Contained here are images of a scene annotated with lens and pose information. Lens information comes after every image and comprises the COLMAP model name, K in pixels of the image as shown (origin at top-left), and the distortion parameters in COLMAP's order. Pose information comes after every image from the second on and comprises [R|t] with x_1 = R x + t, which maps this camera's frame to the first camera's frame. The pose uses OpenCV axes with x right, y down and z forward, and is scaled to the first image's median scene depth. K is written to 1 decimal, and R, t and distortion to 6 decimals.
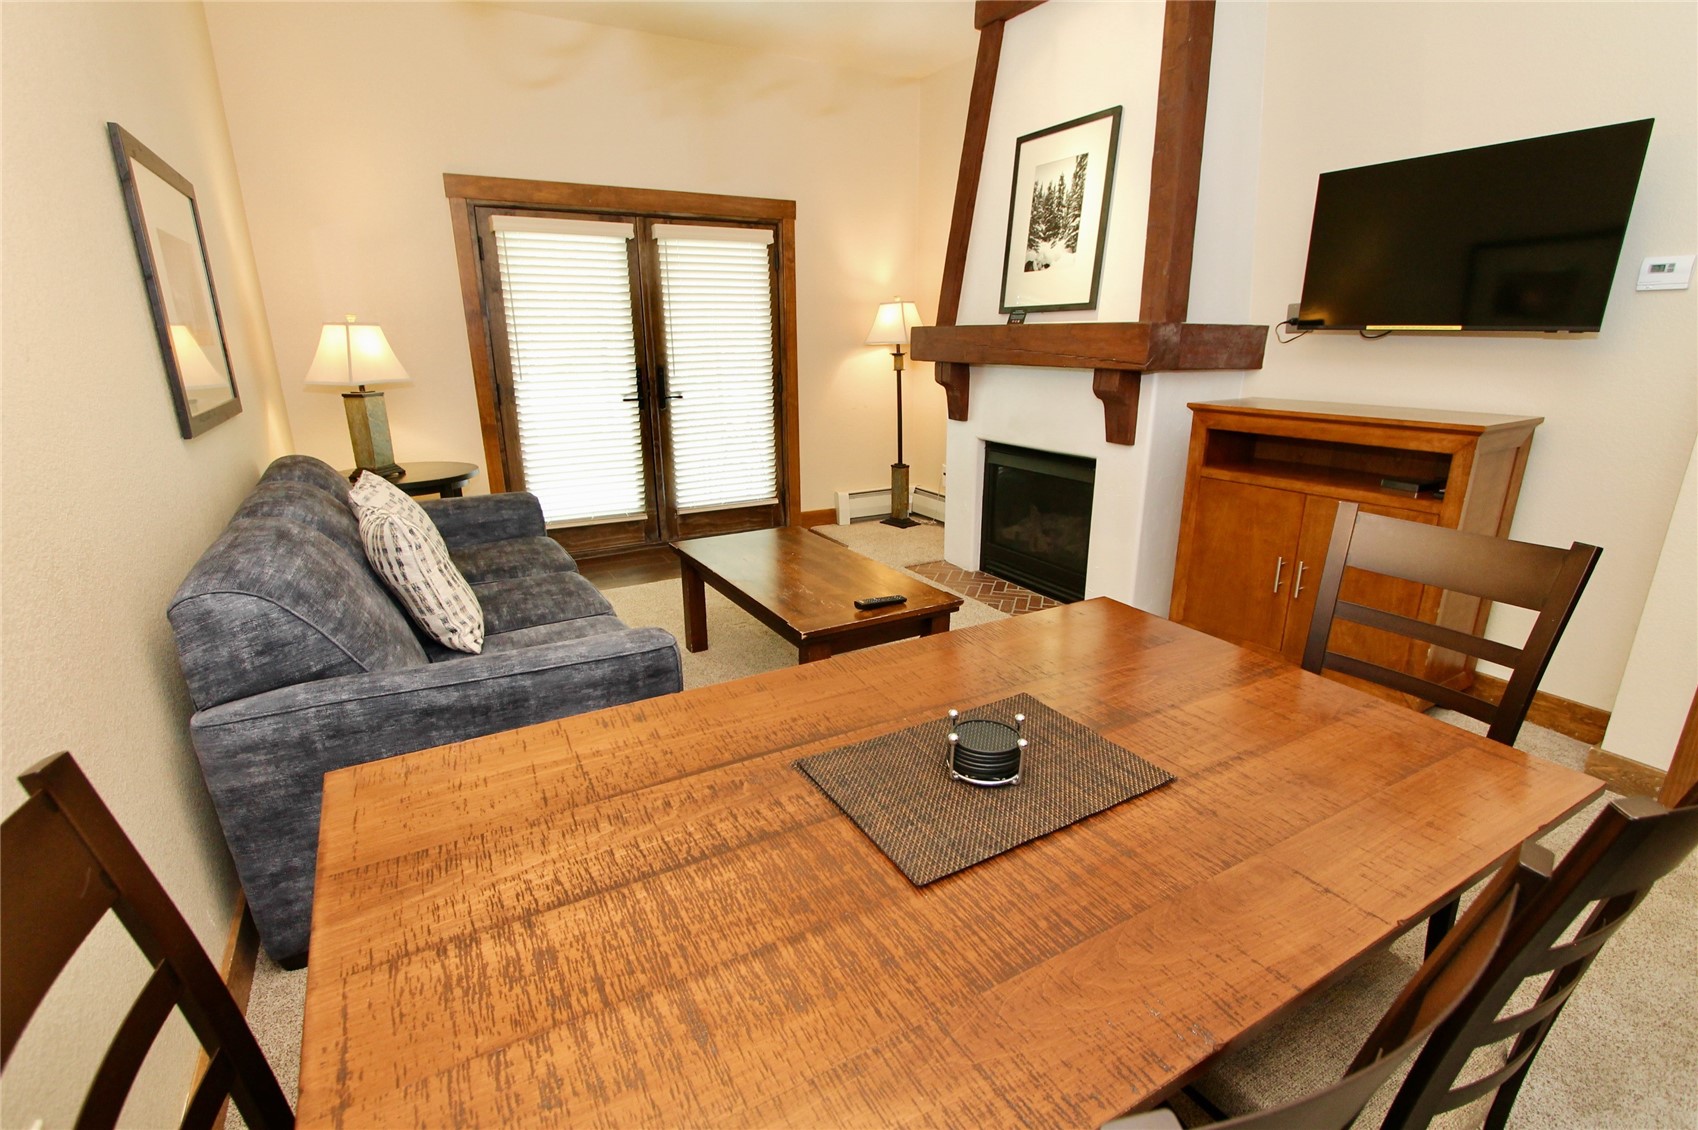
lens RADIAL K [[798.1, 0, 847.6], [0, 798.1, 584.8], [0, 0, 1]] dist [-0.018455, 0.003866]
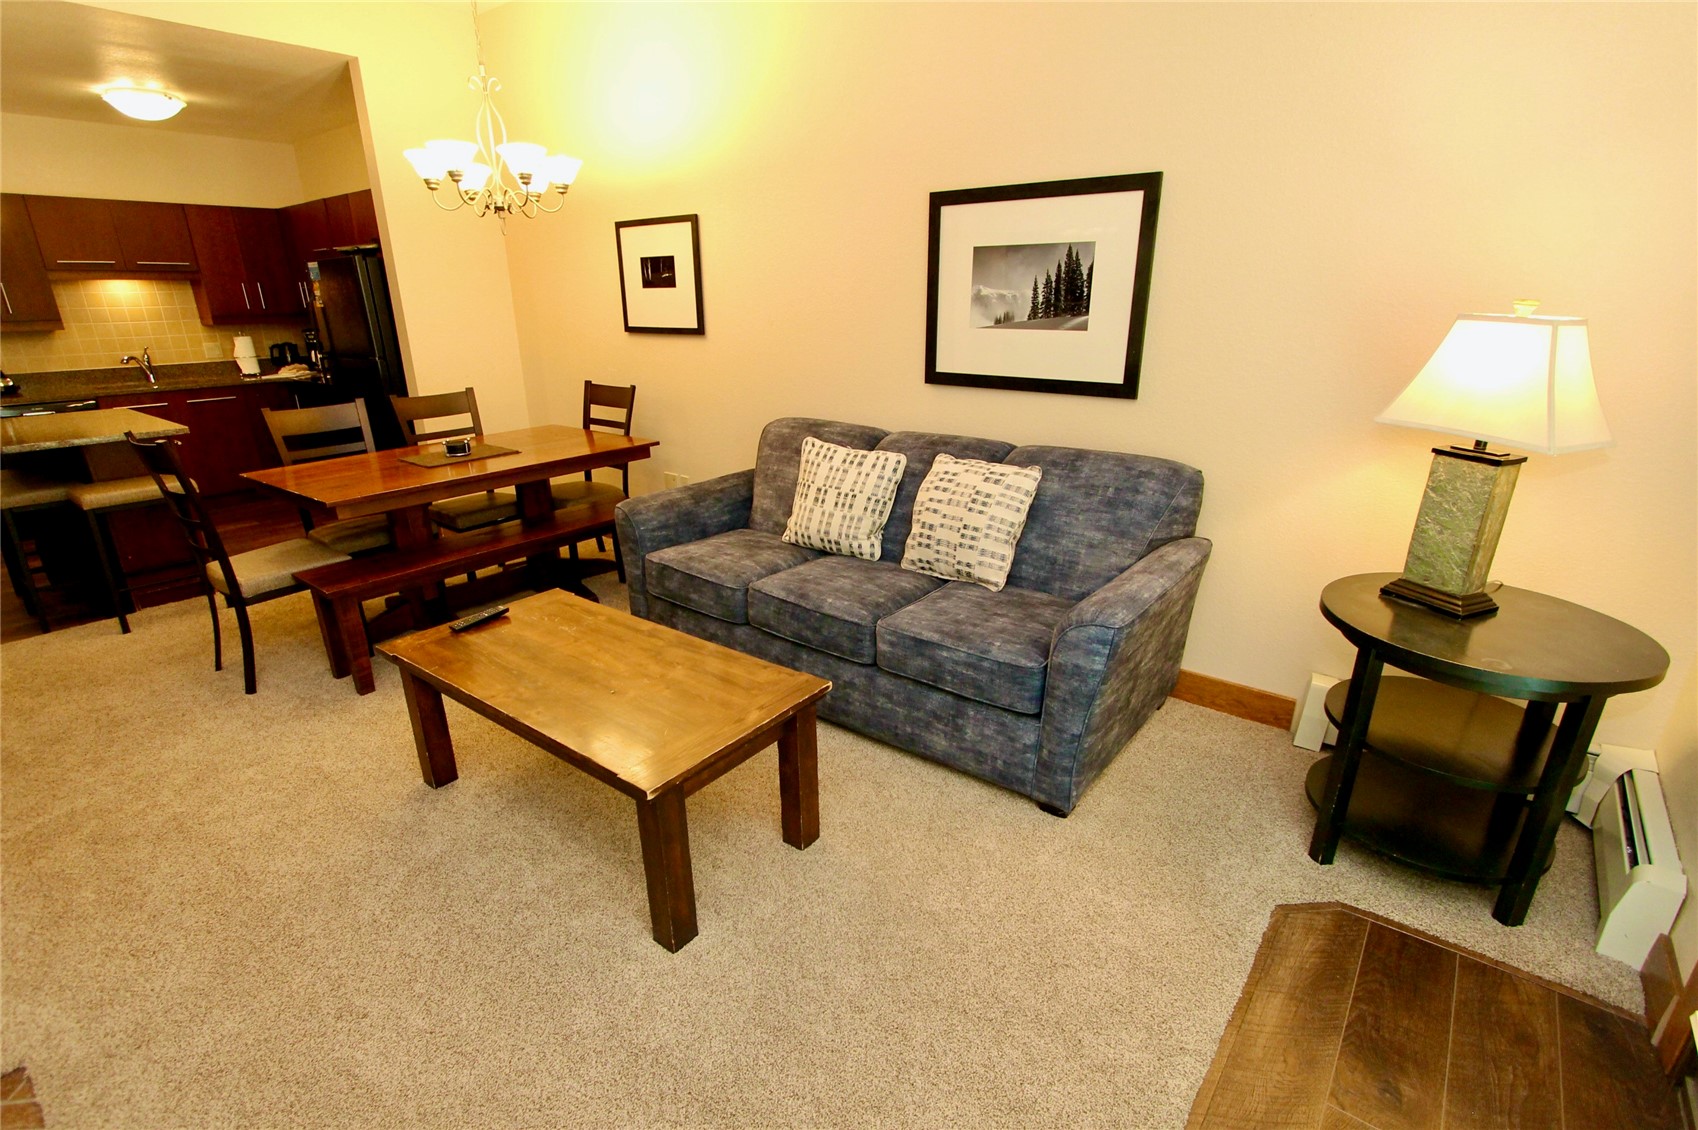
lens RADIAL K [[798.1, 0, 847.6], [0, 798.1, 584.8], [0, 0, 1]] dist [-0.018455, 0.003866]
pose [[-0.925268, 0.138603, -0.353084, -0.025386], [-0.105858, 0.799509, 0.591252, -0.420879], [0.364243, 0.584444, -0.725088, 1.240103]]
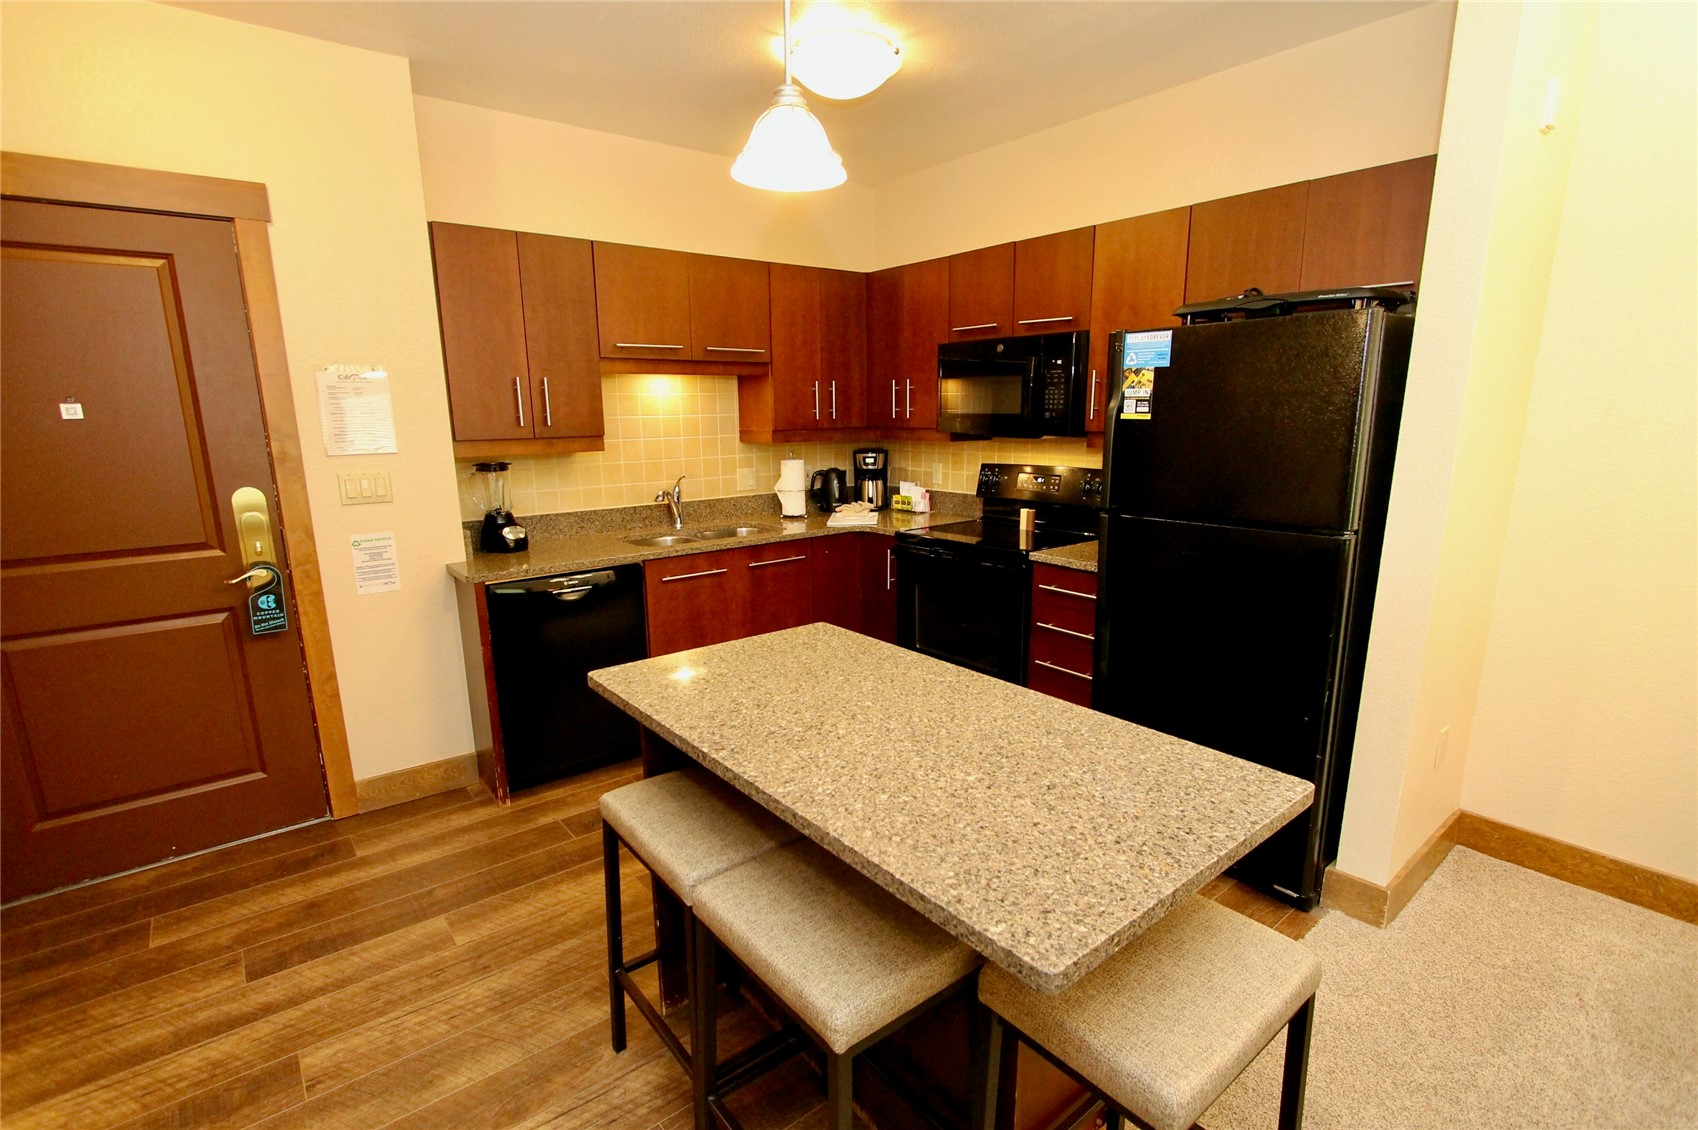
lens RADIAL K [[798.1, 0, 847.6], [0, 798.1, 584.8], [0, 0, 1]] dist [-0.018455, 0.003866]
pose [[-0.986810, 0.049268, -0.154205, 0.582151], [-0.035338, 0.864031, 0.502197, -0.136071], [0.157980, 0.501022, -0.850893, 0.327470]]
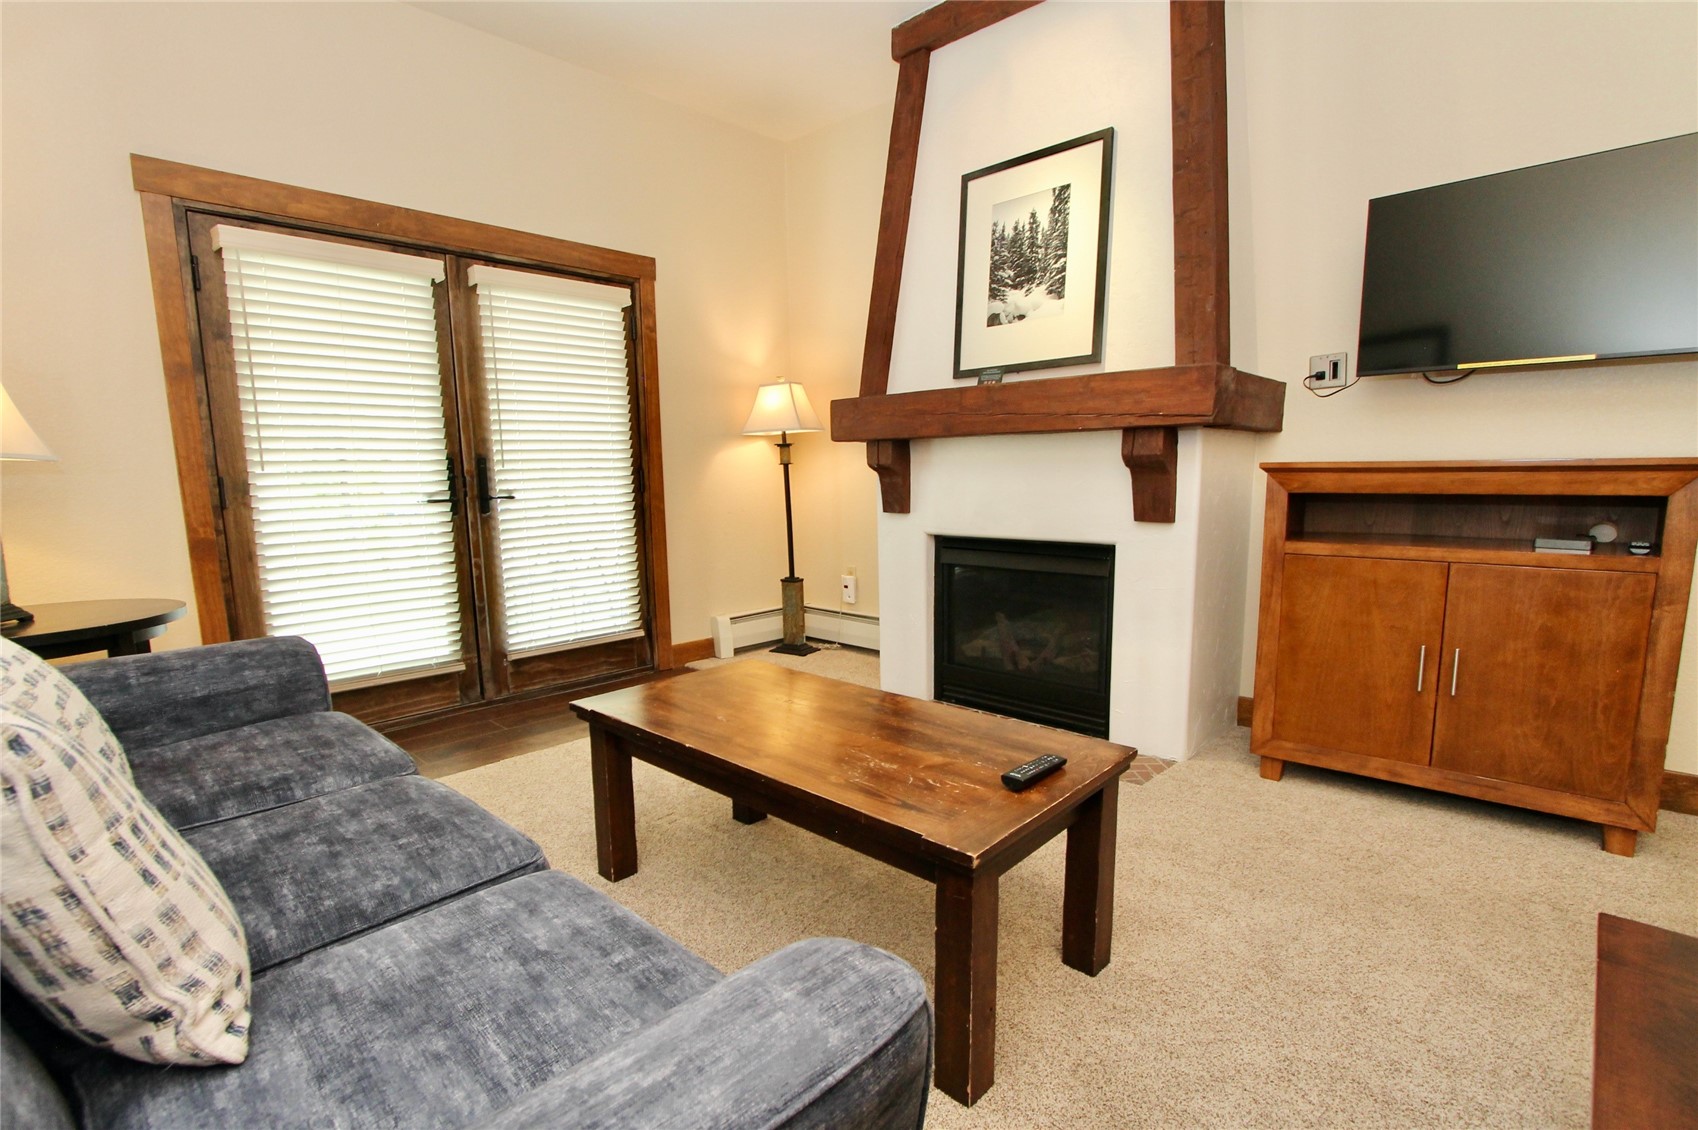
lens RADIAL K [[798.1, 0, 847.6], [0, 798.1, 584.8], [0, 0, 1]] dist [-0.018455, 0.003866]
pose [[0.956227, -0.052791, 0.287823, -0.168227], [0.098751, 0.984108, -0.147579, -0.026695], [-0.275458, 0.169542, 0.946244, 0.317235]]
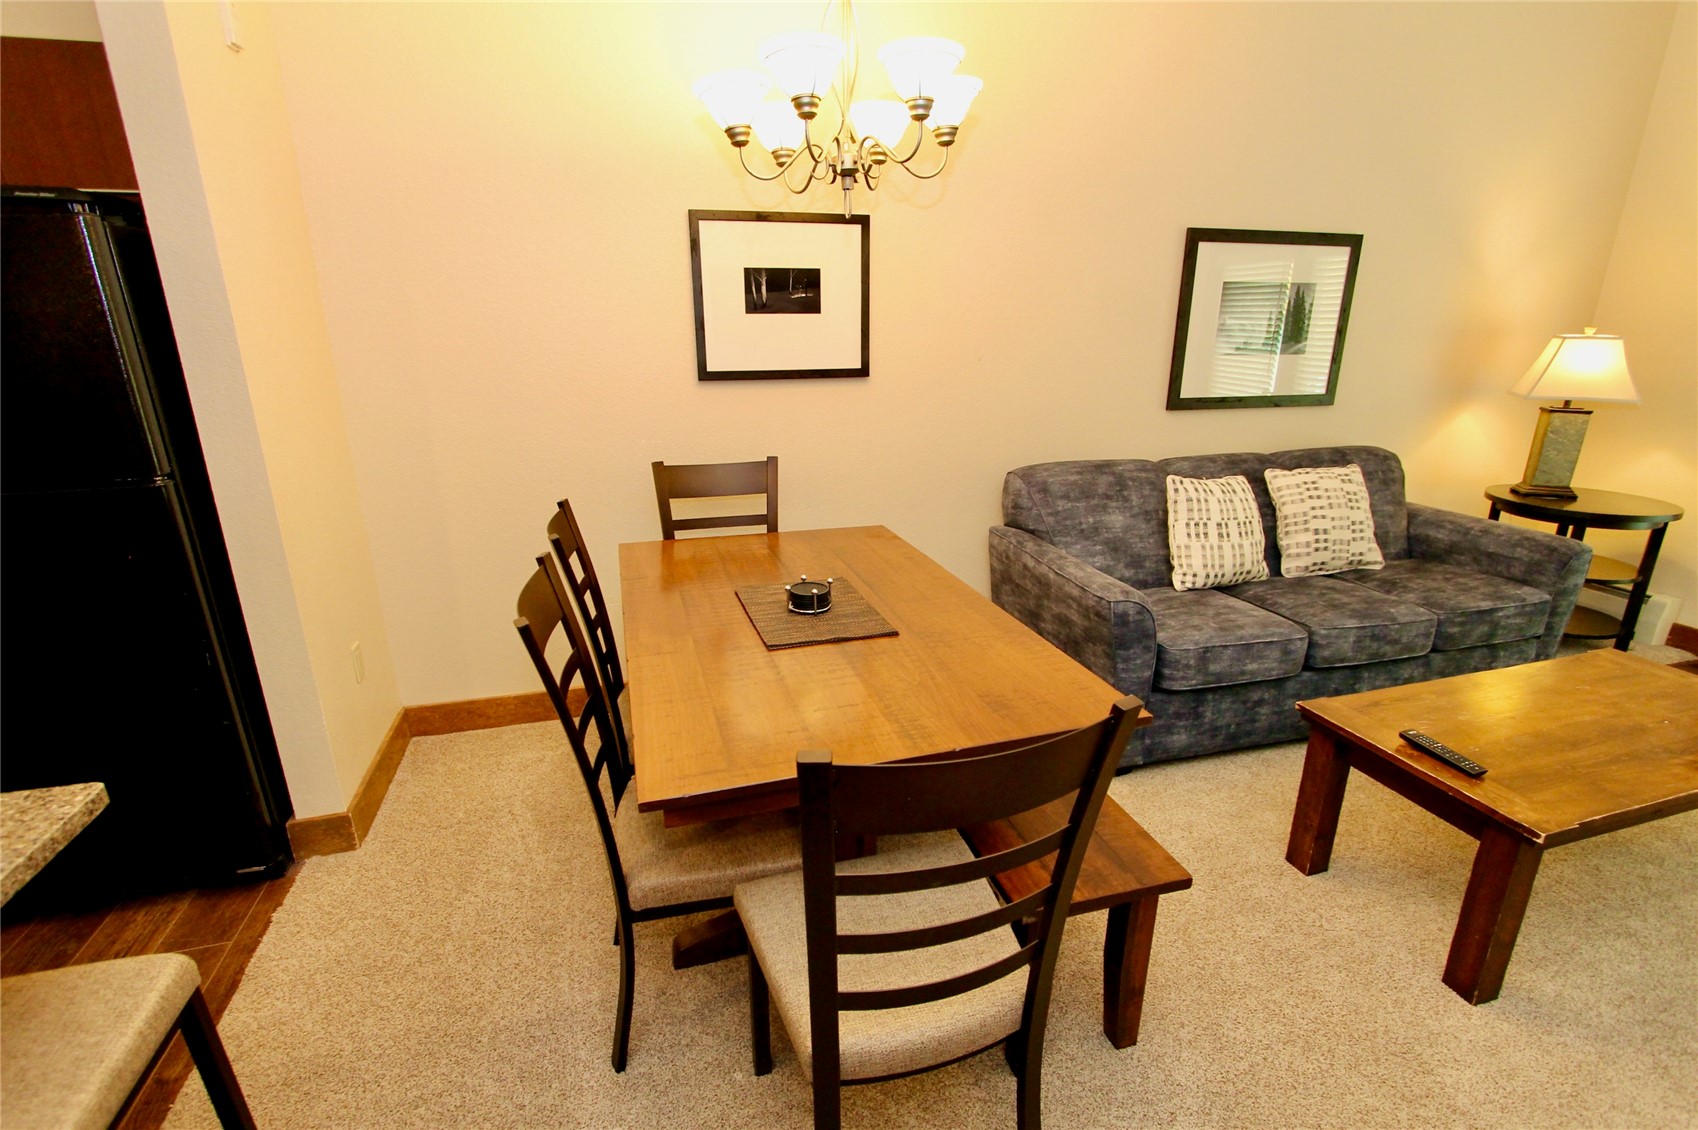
lens RADIAL K [[798.1, 0, 847.6], [0, 798.1, 584.8], [0, 0, 1]] dist [-0.018455, 0.003866]
pose [[-0.239671, 0.304902, -0.921734, 0.519655], [-0.289327, 0.883834, 0.367596, -0.146180], [0.926740, 0.354784, -0.123613, 0.371131]]
